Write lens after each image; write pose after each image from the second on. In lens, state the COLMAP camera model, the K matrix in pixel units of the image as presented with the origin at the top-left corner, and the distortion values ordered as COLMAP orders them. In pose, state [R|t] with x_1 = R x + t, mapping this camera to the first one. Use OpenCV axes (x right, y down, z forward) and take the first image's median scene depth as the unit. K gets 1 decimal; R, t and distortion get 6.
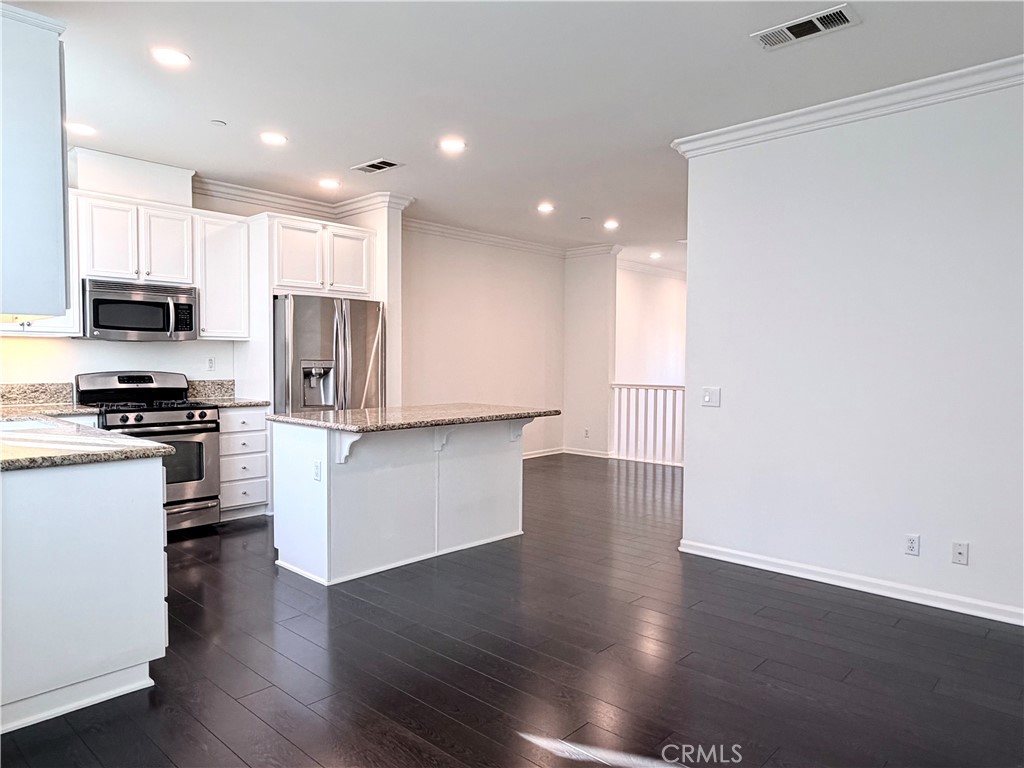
lens RADIAL K [[689.3, 0, 512.0], [0, 689.3, 384.0], [0, 0, 1]] dist [0.060520, -0.000387]
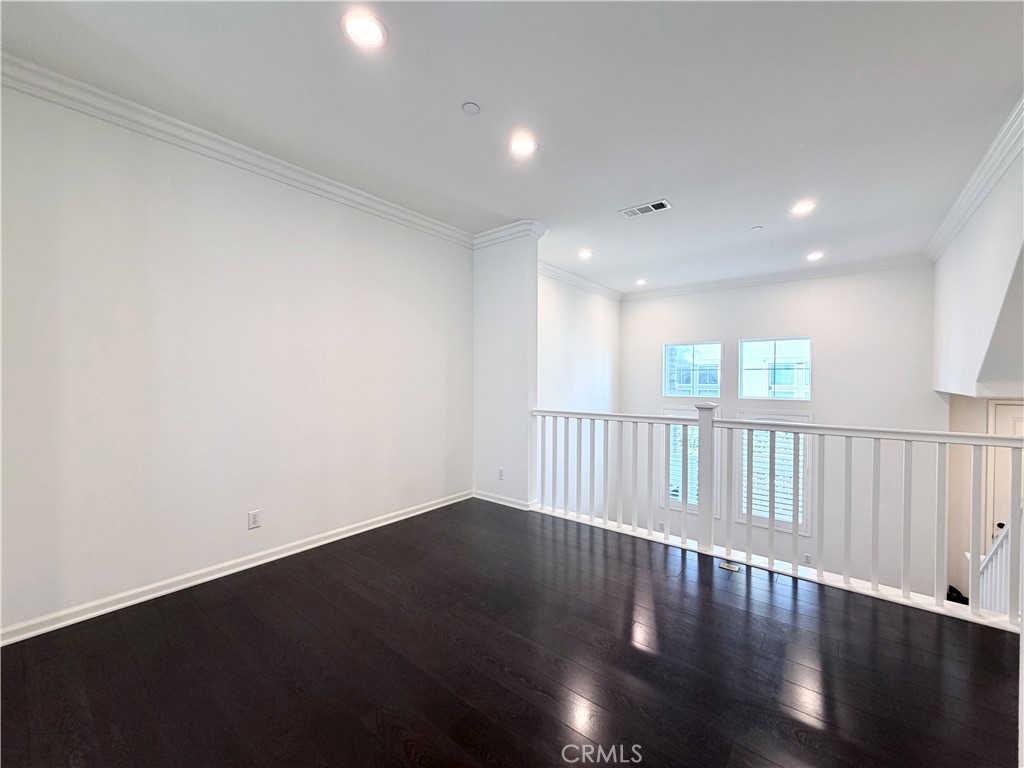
lens RADIAL K [[412.6, 0, 512.0], [0, 412.6, 384.0], [0, 0, 1]] dist [0.023547, 0.000348]
pose [[0.997533, -0.003592, 0.070101, 0.093040], [0.005330, 0.999683, -0.024621, -0.017979], [-0.069991, 0.024933, 0.997236, 0.566613]]
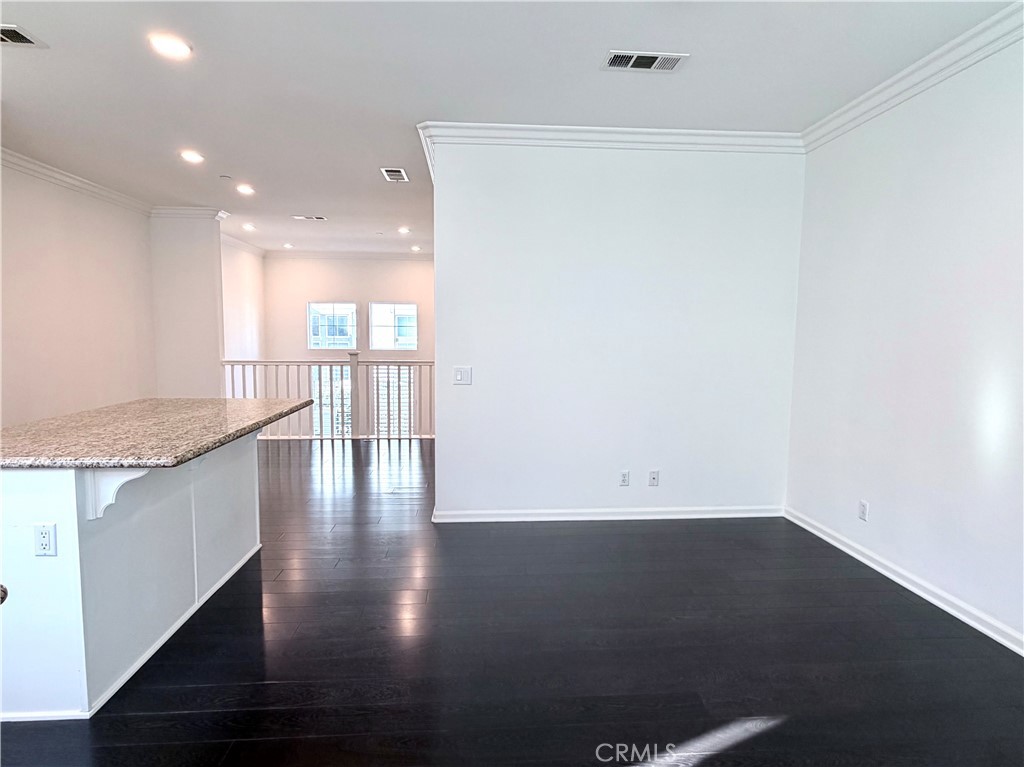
lens RADIAL K [[586.6, 0, 512.0], [0, 586.6, 383.5], [0, 0, 1]] dist [0.018695, -0.001785]
pose [[0.686613, -0.065520, 0.724064, -0.170690], [0.022240, 0.997358, 0.069161, -0.016373], [-0.726683, -0.031384, 0.686256, 0.169980]]
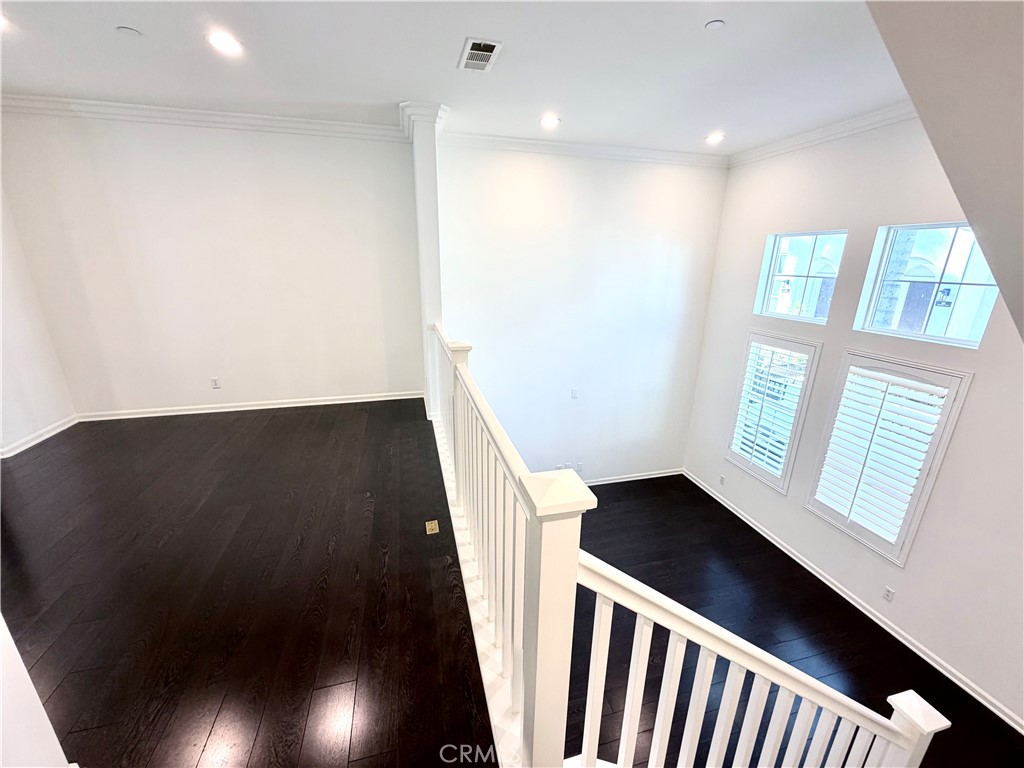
lens RADIAL K [[407.1, 0, 512.0], [0, 407.1, 384.0], [0, 0, 1]] dist [0.011125, 0.000332]
pose [[0.843201, 0.163909, -0.512002, 0.449341], [-0.025726, 0.963599, 0.266112, -0.057686], [0.536982, -0.211215, 0.816724, 0.692918]]
